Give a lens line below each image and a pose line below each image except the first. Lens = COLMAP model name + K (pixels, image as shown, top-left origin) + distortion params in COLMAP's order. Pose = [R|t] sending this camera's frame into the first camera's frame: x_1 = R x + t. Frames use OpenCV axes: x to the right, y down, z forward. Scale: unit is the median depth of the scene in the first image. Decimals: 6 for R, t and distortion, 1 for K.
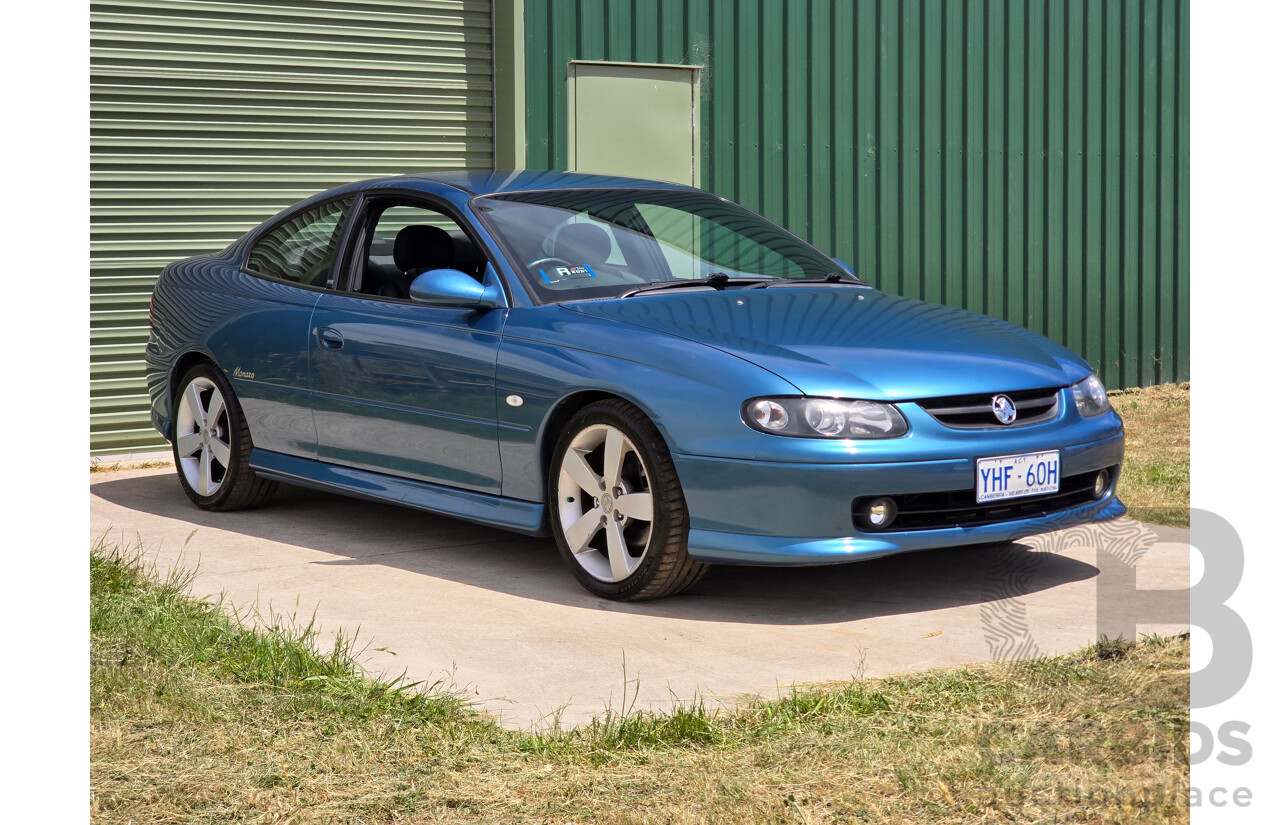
lens RADIAL K [[2037.1, 0, 640.2], [0, 2037.1, 341.0], [0, 0, 1]] dist [0.038495, 0.231322]
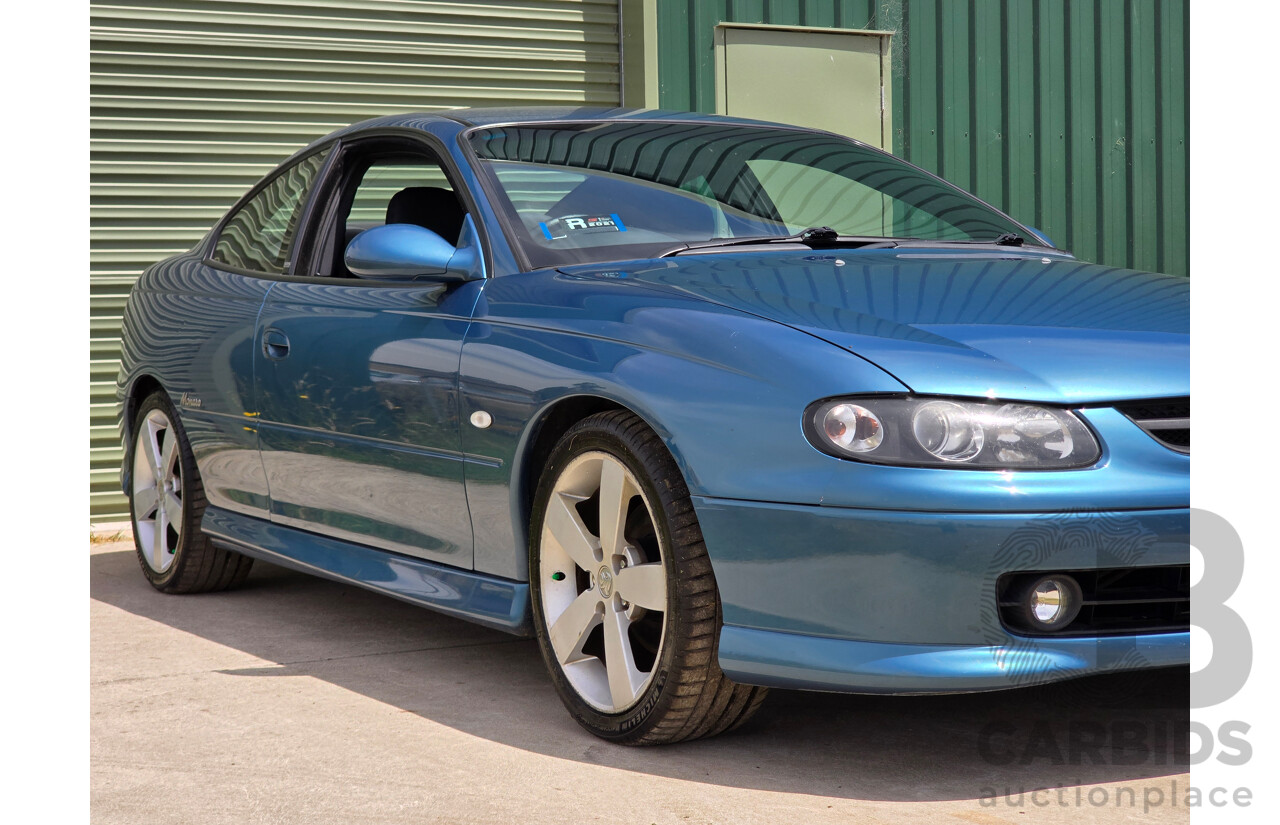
lens RADIAL K [[2014.4, 0, 640.1], [0, 2014.4, 372.9], [0, 0, 1]] dist [0.018248, -0.052045]
pose [[0.989464, -0.005730, -0.144668, 0.077939], [0.001088, 0.999483, -0.032143, 0.035224], [0.144777, 0.031647, 0.988958, 0.390108]]
